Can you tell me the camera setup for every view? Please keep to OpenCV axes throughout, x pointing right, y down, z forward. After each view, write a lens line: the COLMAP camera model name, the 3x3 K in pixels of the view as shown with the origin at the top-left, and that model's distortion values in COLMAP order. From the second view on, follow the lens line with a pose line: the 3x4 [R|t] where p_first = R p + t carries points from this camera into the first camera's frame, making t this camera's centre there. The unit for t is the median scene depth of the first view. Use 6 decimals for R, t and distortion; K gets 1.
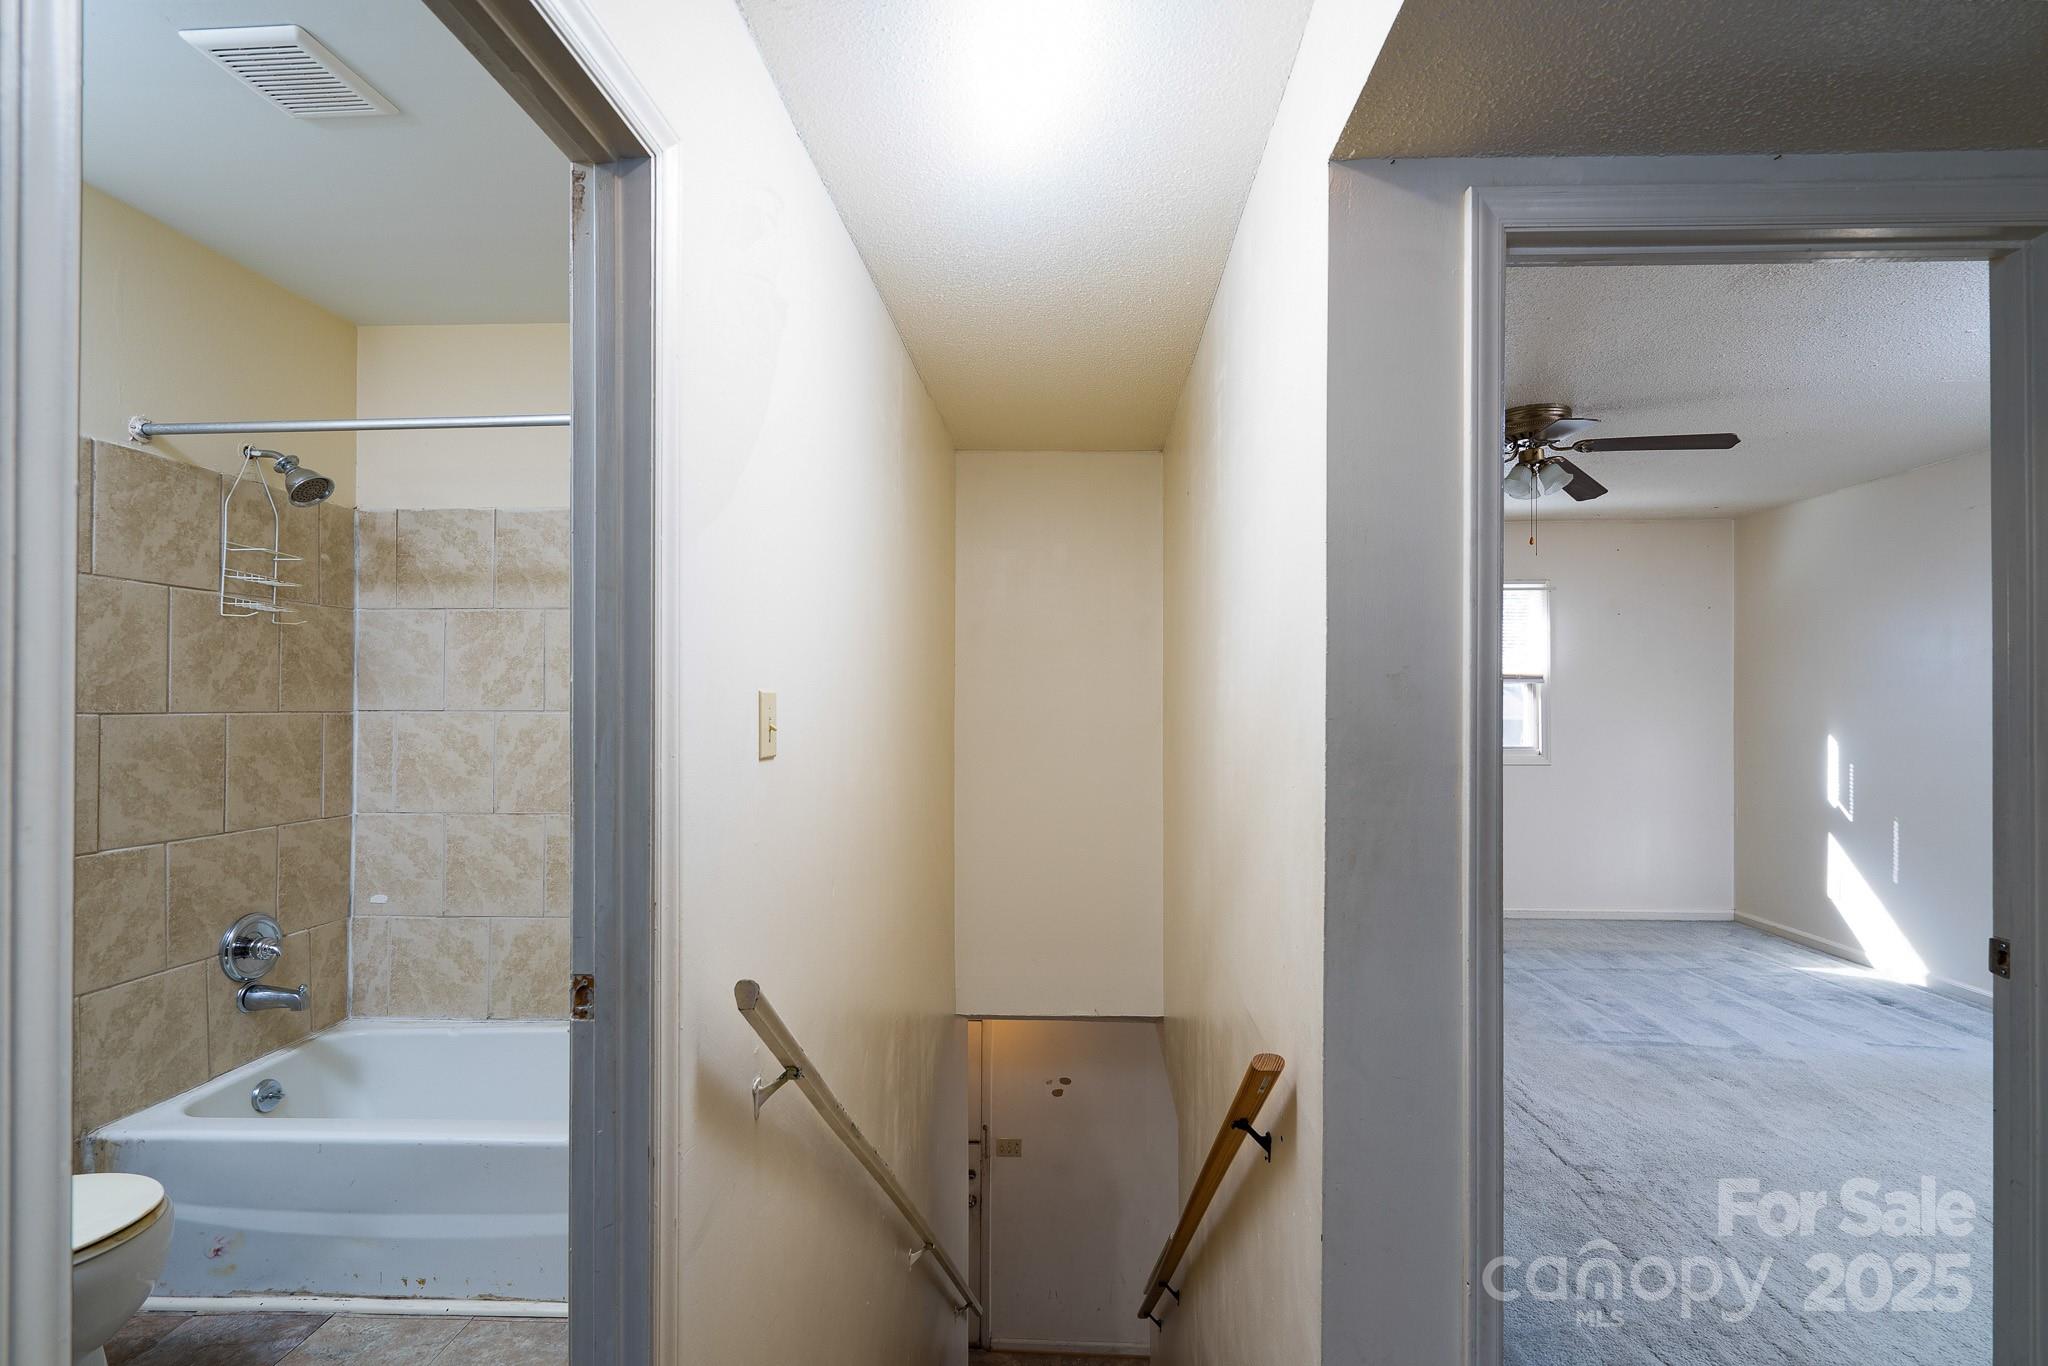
lens RADIAL K [[917.2, 0, 1015.9], [0, 917.2, 698.2], [0, 0, 1]] dist [-0.004224, 0.001922]
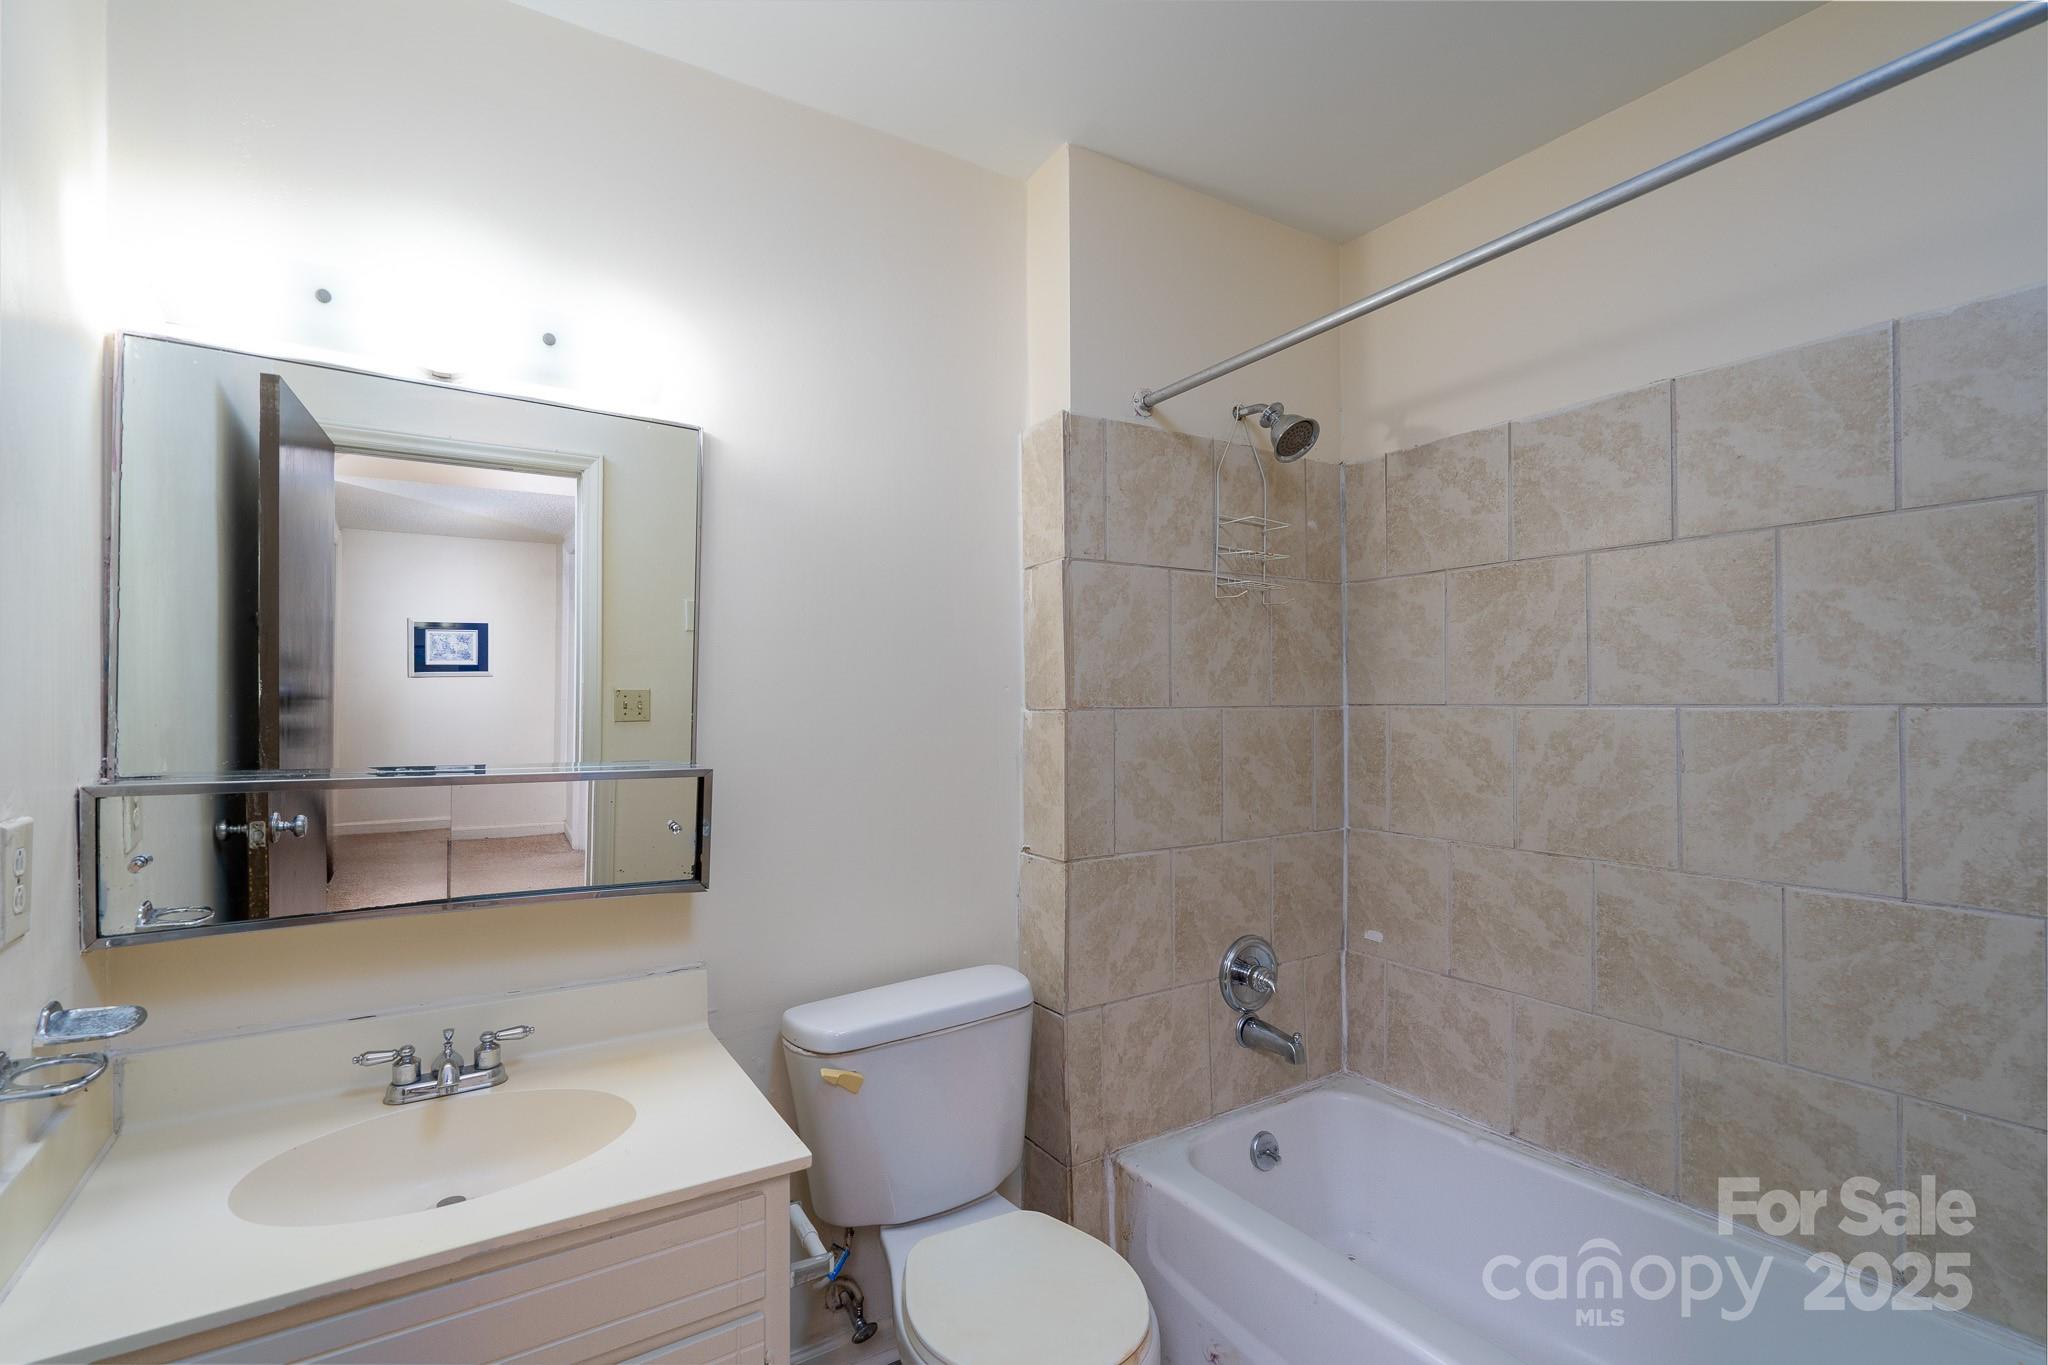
lens RADIAL K [[917.2, 0, 1030.2], [0, 917.2, 691.0], [0, 0, 1]] dist [-0.004224, 0.001922]
pose [[0.580347, -0.014058, -0.814248, -0.234764], [0.013282, 0.999881, -0.007797, 0.004260], [0.814261, -0.006290, 0.580465, 0.317875]]
